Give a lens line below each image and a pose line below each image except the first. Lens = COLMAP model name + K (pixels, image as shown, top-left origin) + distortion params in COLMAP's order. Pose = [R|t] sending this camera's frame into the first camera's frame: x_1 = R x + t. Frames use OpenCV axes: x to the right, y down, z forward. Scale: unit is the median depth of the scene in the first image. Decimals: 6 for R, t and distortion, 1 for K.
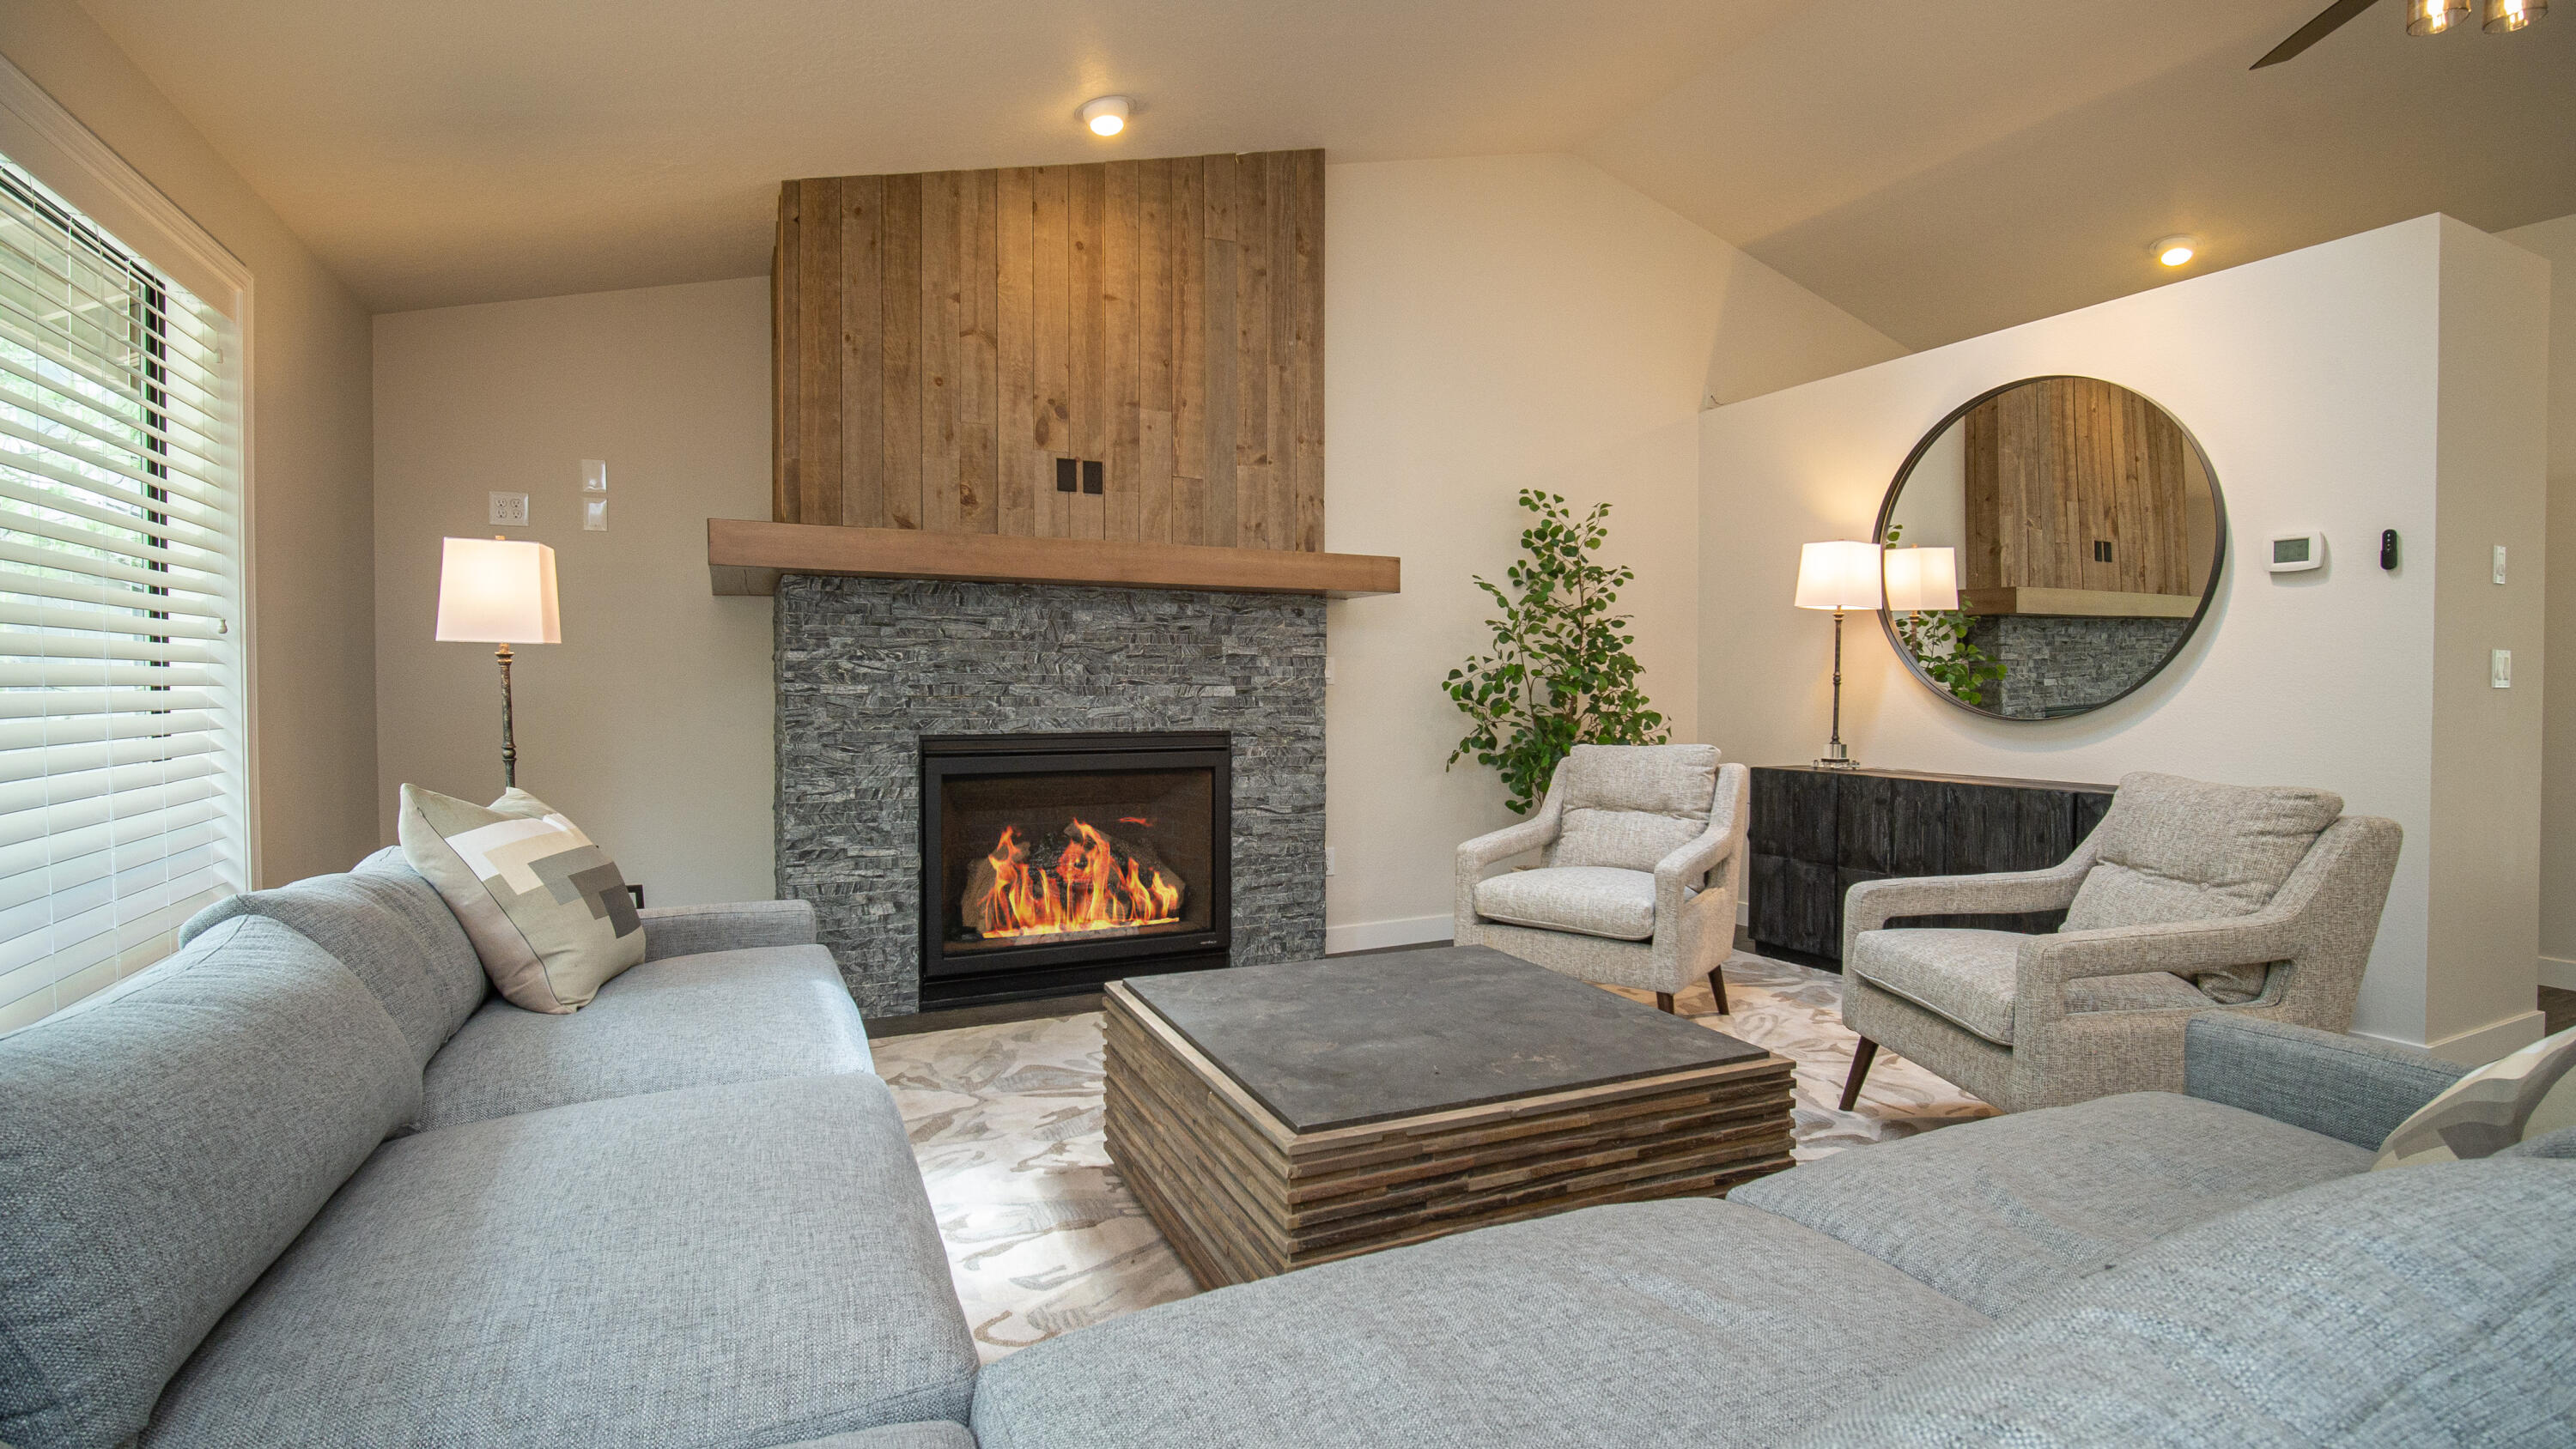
lens RADIAL K [[1150.7, 0, 1280.6], [0, 1150.7, 719.5], [0, 0, 1]] dist [-0.014647, -0.000138]
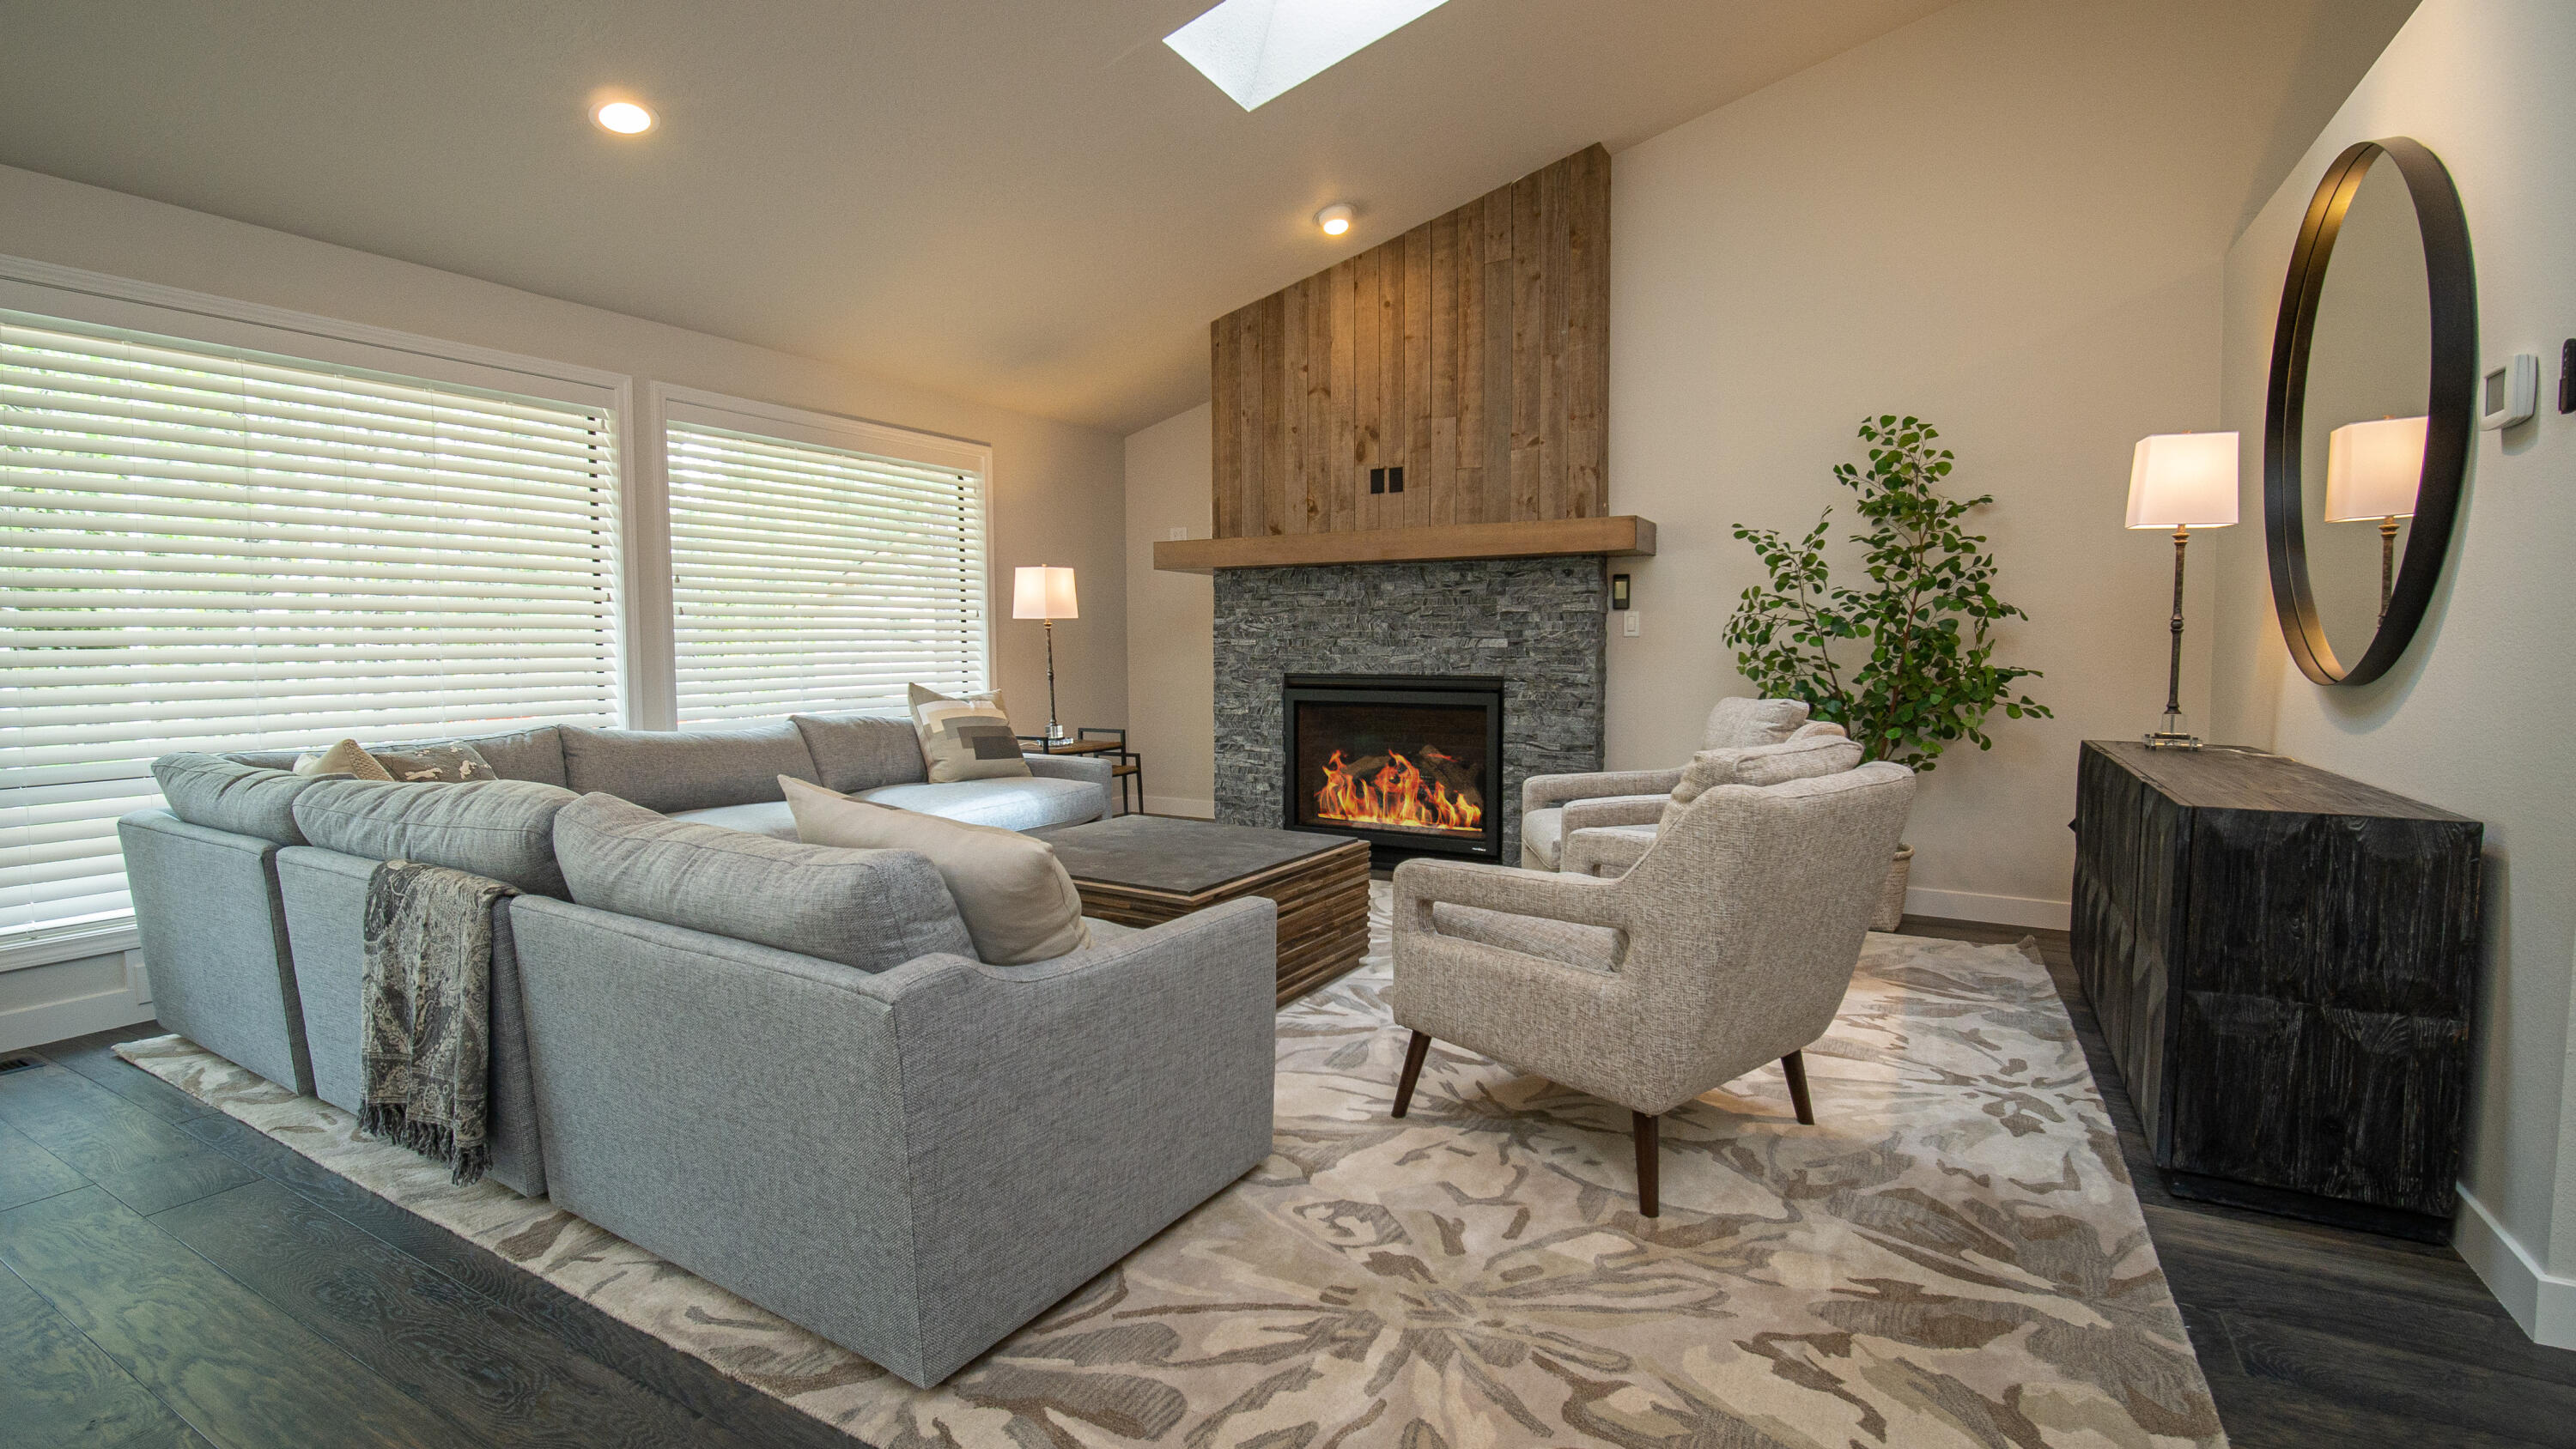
lens RADIAL K [[1150.7, 0, 1284.4], [0, 1150.7, 717.5], [0, 0, 1]] dist [-0.014647, -0.000138]
pose [[0.574087, 0.050441, -0.817239, 0.849745], [-0.020652, 0.998675, 0.047132, 0.000877], [0.818534, -0.010180, 0.574368, 0.140332]]
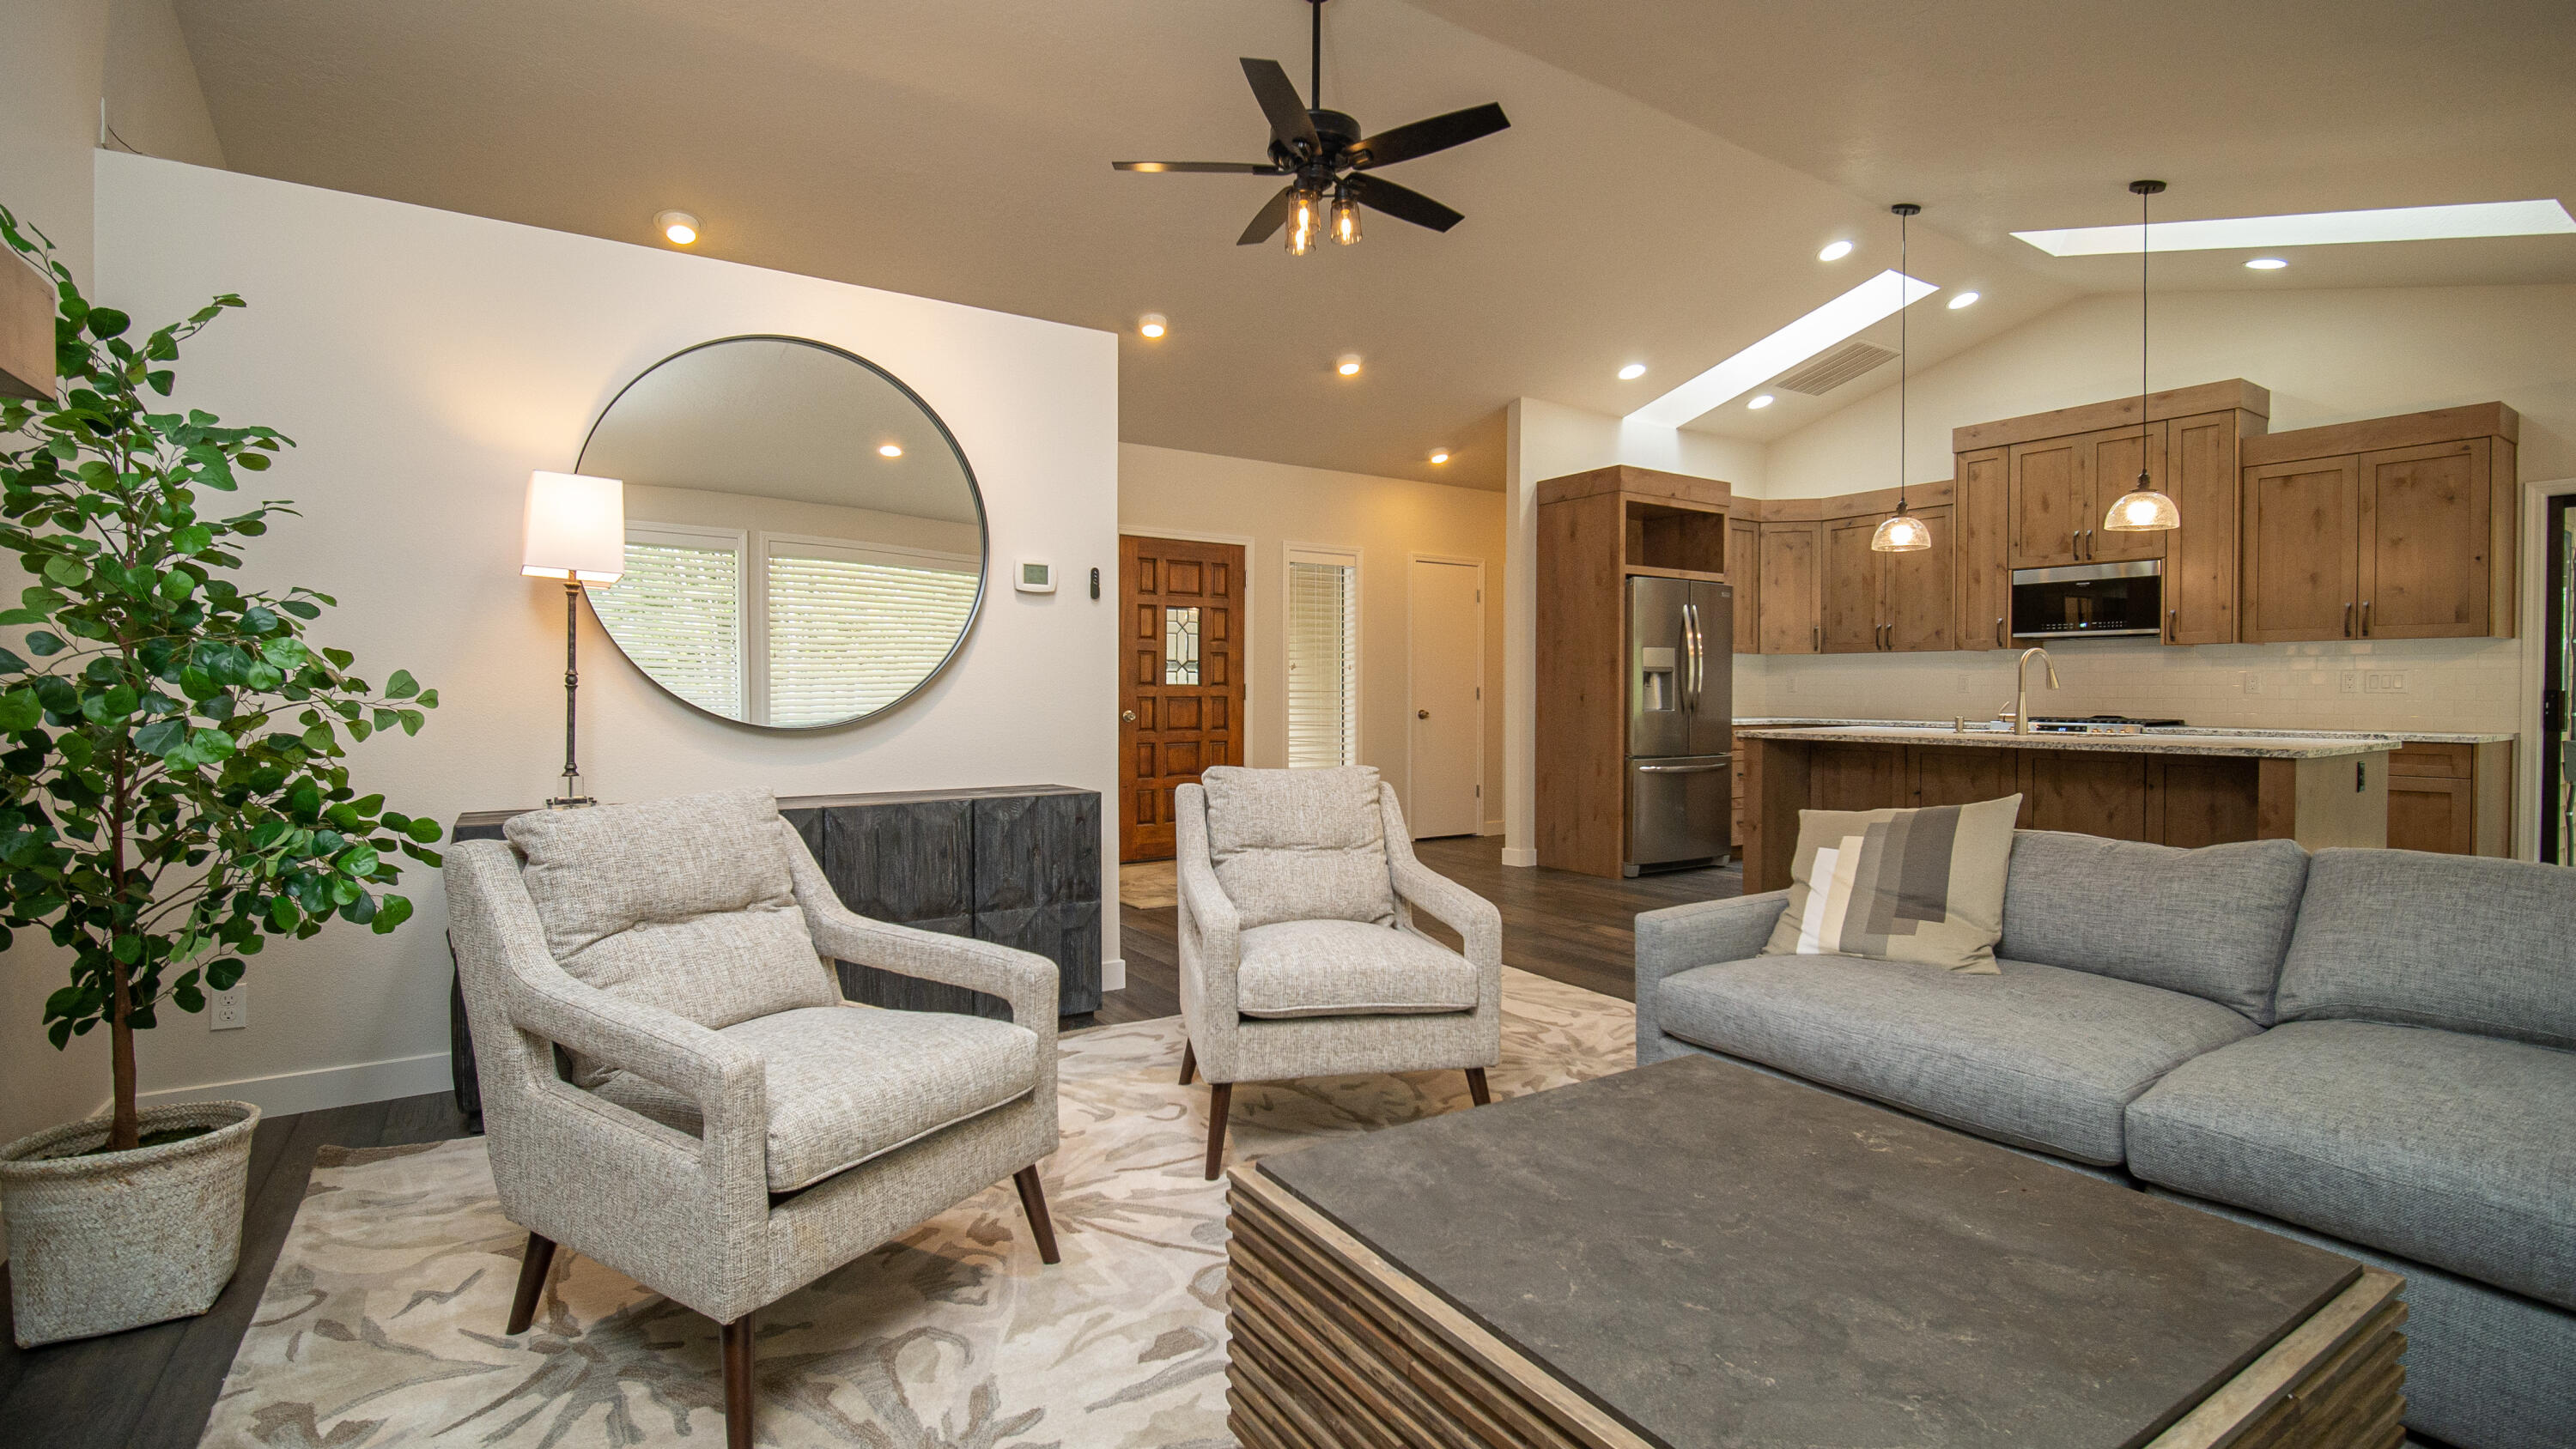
lens RADIAL K [[1150.7, 0, 1284.1], [0, 1150.7, 716.4], [0, 0, 1]] dist [-0.014647, -0.000138]
pose [[-0.131948, -0.025973, 0.990916, -0.269310], [0.024766, 0.999258, 0.029489, -0.025823], [-0.990947, 0.028432, -0.131207, 0.759522]]
